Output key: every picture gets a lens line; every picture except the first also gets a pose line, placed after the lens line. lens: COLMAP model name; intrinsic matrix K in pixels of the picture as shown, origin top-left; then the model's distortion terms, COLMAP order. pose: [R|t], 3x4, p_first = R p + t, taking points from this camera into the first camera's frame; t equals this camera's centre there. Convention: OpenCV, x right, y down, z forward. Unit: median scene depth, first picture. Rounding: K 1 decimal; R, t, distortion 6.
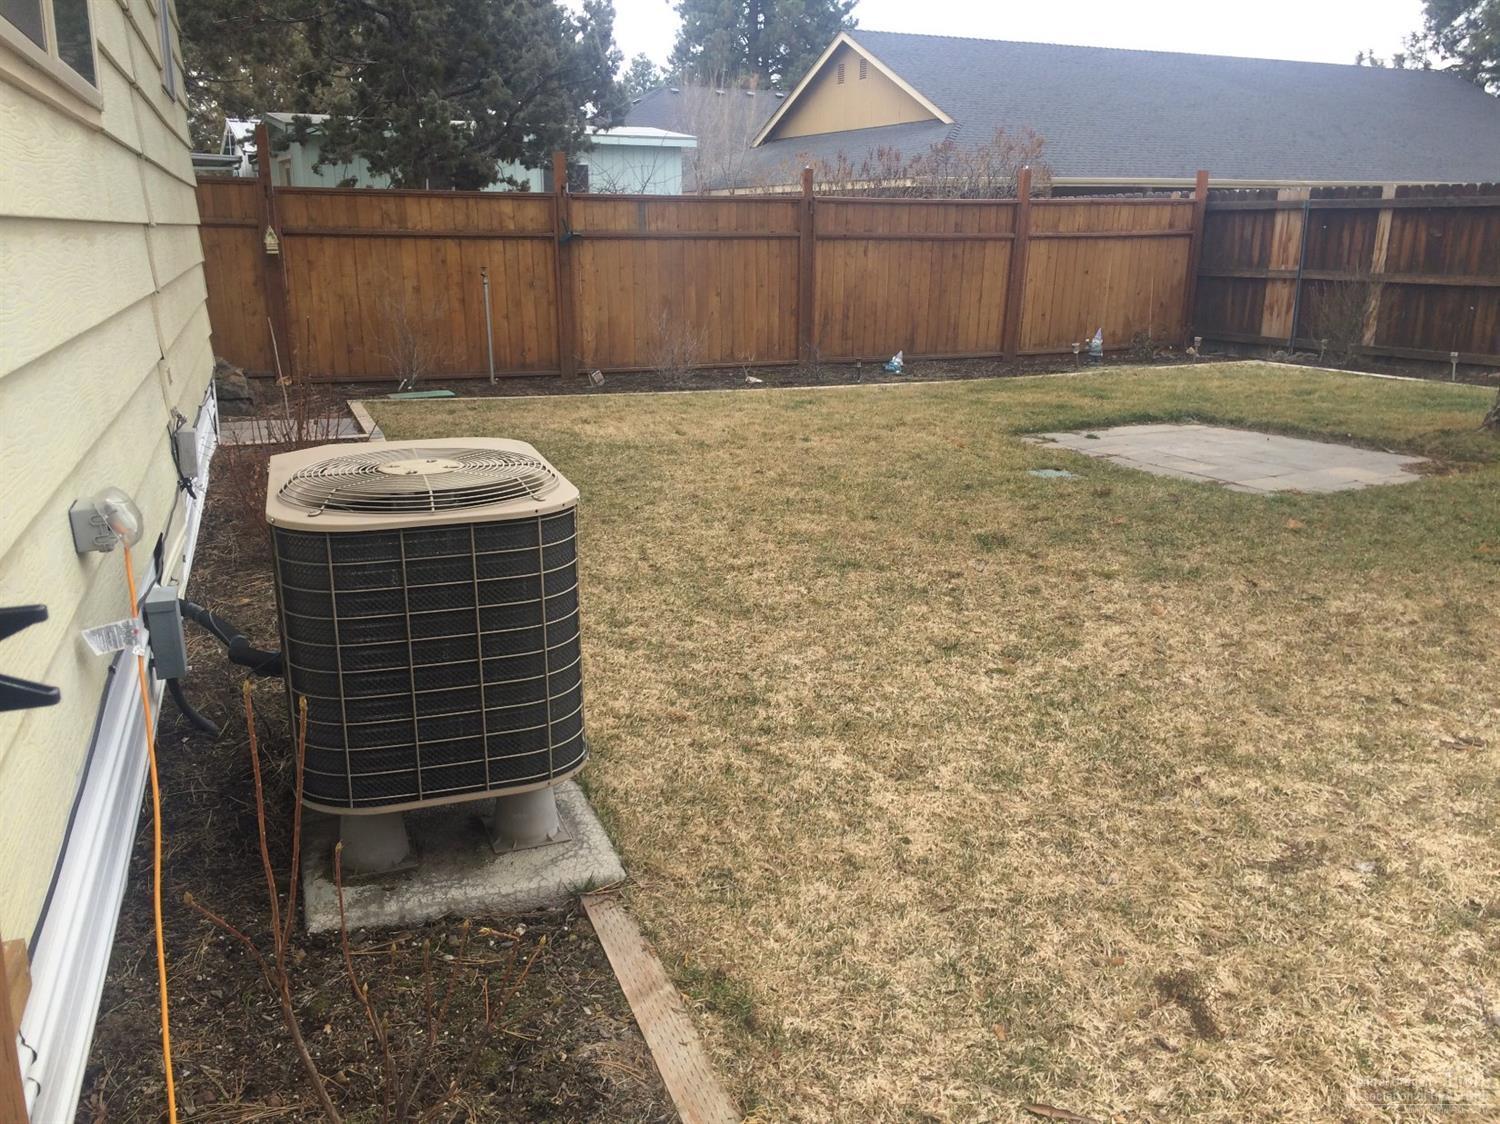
lens RADIAL K [[1274.5, 0, 744.3], [0, 1274.5, 568.8], [0, 0, 1]] dist [0.059567, -0.065993]
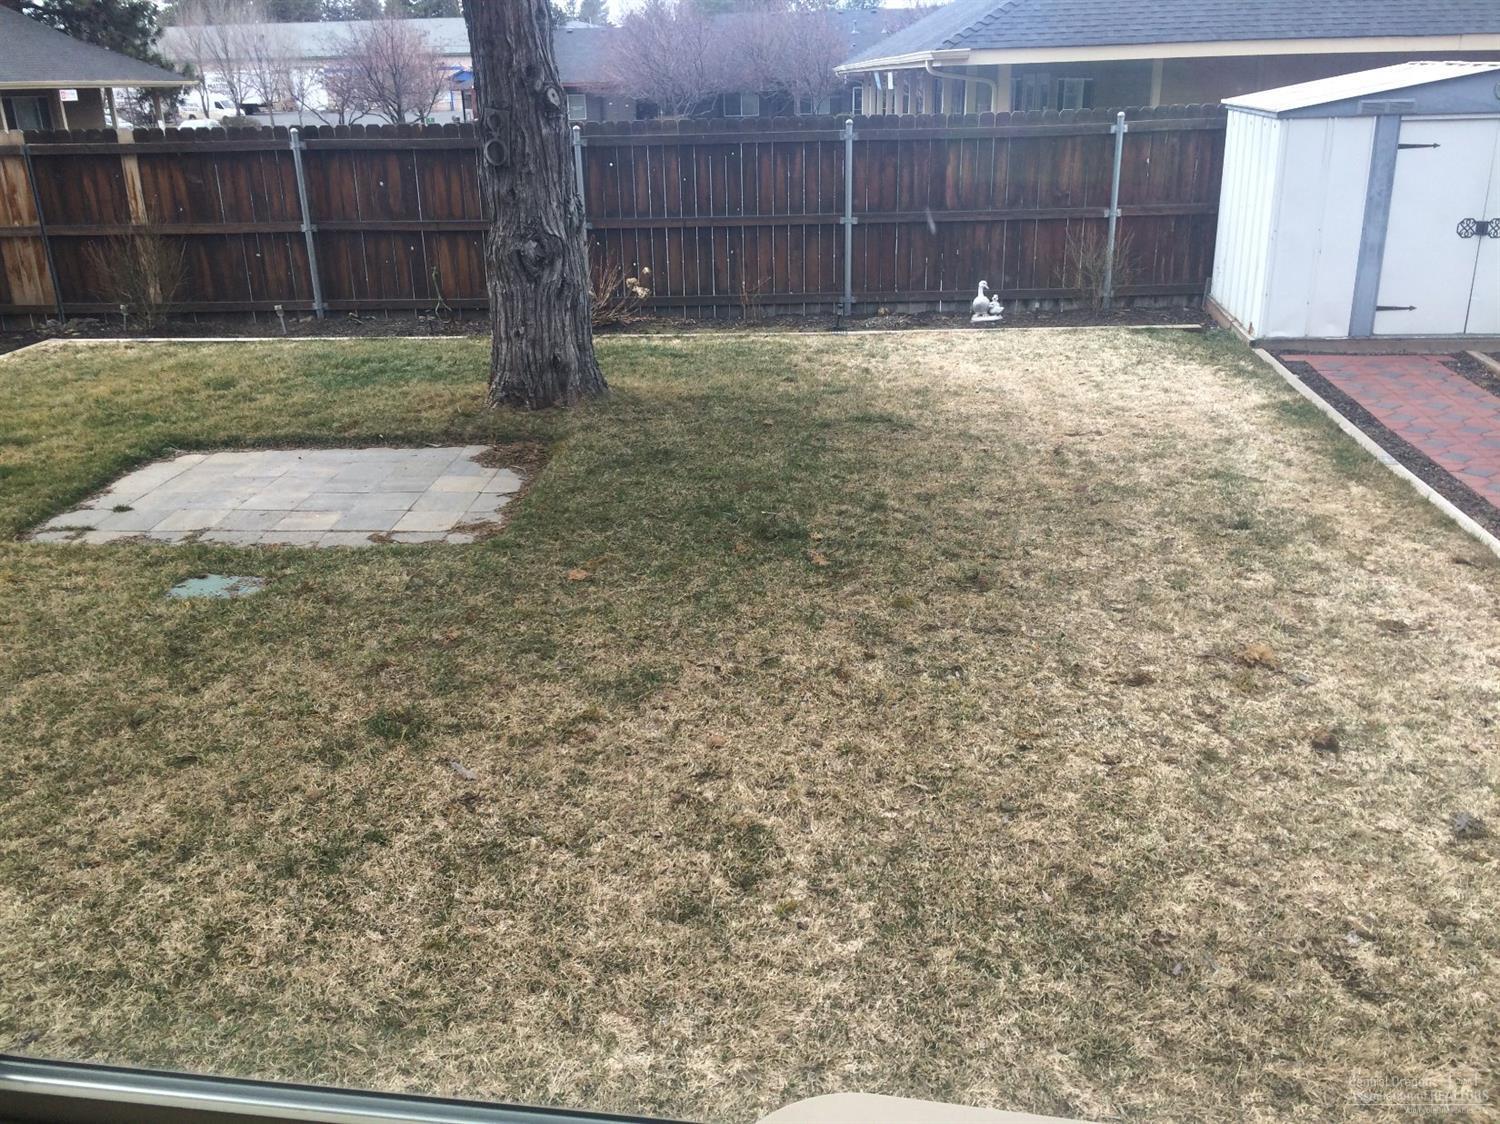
lens RADIAL K [[1274.5, 0, 744.1], [0, 1274.5, 555.5], [0, 0, 1]] dist [0.059567, -0.065993]
pose [[0.485608, -0.312042, 0.816587, -0.320598], [0.247236, 0.945008, 0.214090, -0.247366], [-0.838486, 0.097926, 0.536052, 0.431007]]
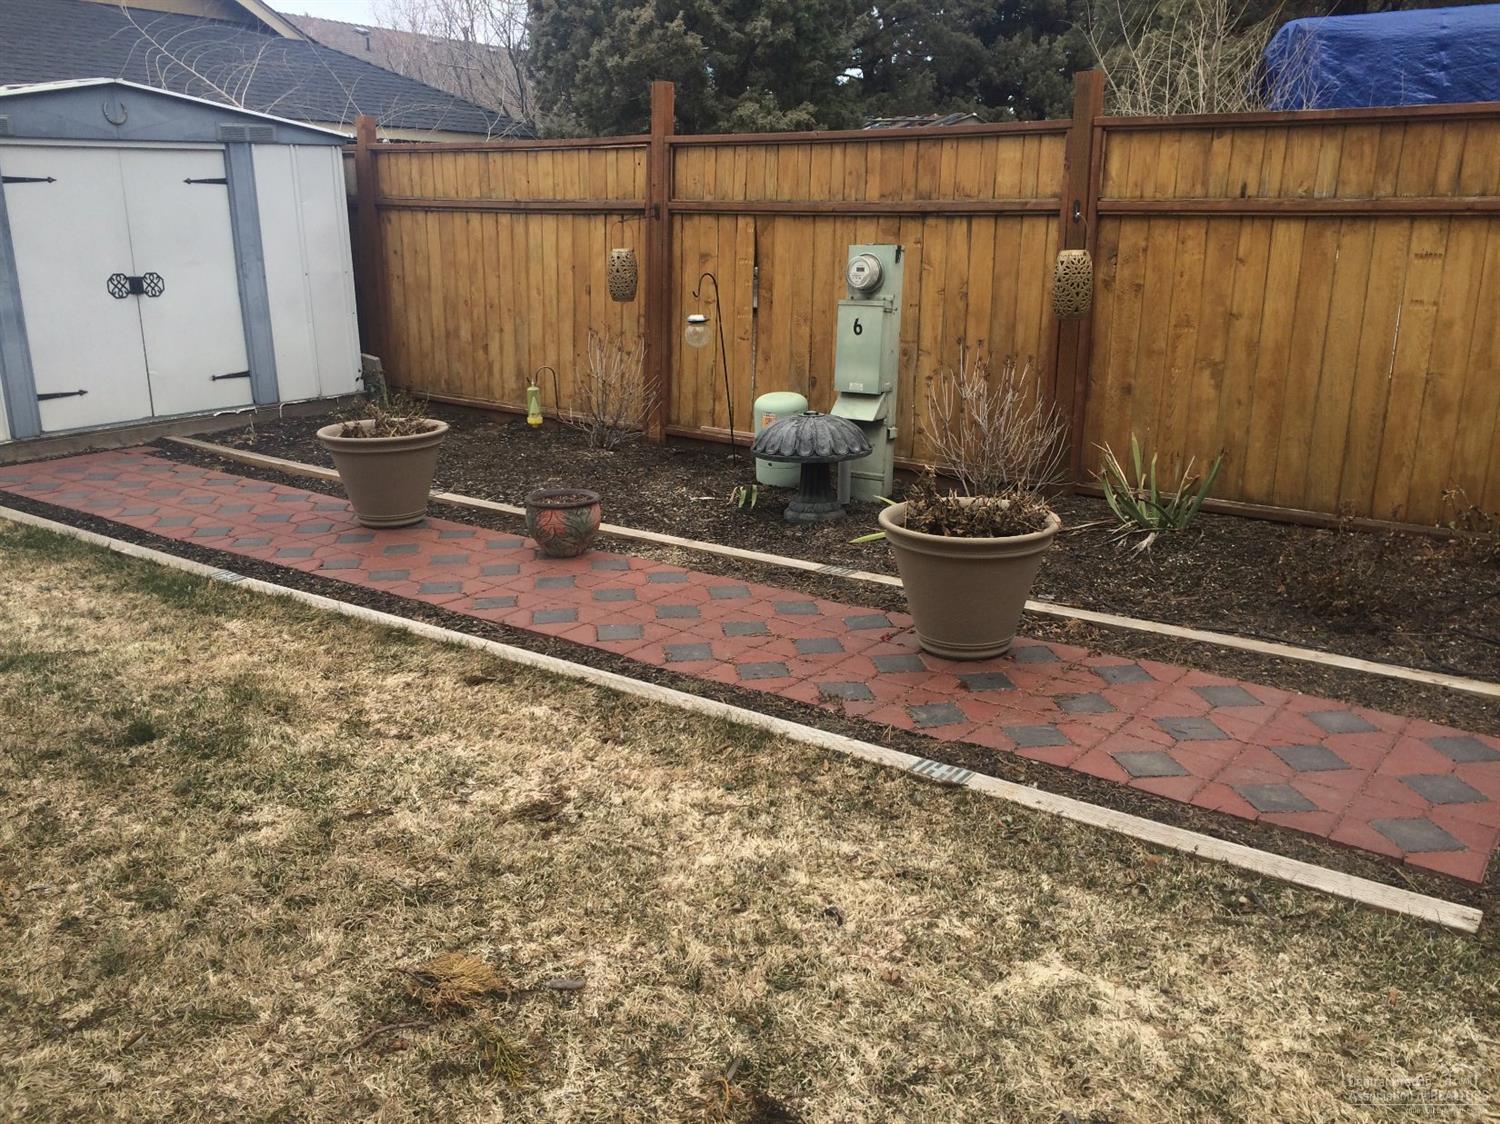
lens RADIAL K [[1274.5, 0, 744.1], [0, 1274.5, 569.5], [0, 0, 1]] dist [0.059567, -0.065993]
pose [[-0.531521, -0.230129, 0.815185, 0.176453], [0.217921, 0.892840, 0.394142, -0.176588], [-0.818533, 0.387140, -0.424413, 0.662233]]
